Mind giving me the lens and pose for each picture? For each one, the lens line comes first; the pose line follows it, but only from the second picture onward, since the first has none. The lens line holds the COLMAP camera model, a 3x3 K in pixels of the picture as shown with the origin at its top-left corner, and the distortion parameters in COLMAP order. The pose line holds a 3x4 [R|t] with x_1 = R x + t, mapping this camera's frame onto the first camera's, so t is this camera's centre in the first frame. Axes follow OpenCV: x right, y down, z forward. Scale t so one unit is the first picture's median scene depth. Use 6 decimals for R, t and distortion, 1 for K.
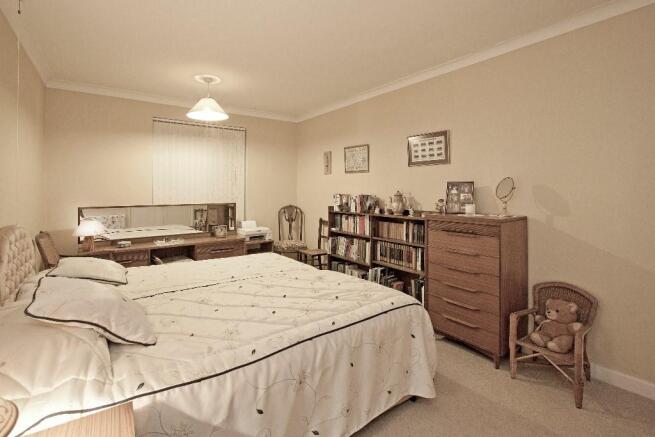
lens RADIAL K [[305.9, 0, 327.3], [0, 305.9, 186.0], [0, 0, 1]] dist [-0.001246, -0.000016]
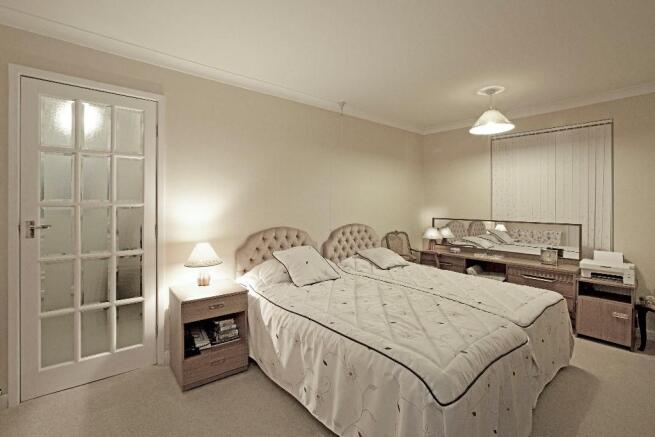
lens RADIAL K [[311.3, 0, 327.3], [0, 311.3, 203.6], [0, 0, 1]] dist [-0.000635, -0.000034]
pose [[0.064095, 0.003616, -0.997937, 0.552084], [0.003927, 0.999985, 0.003876, -0.002082], [0.997936, -0.004167, 0.064080, 0.424019]]
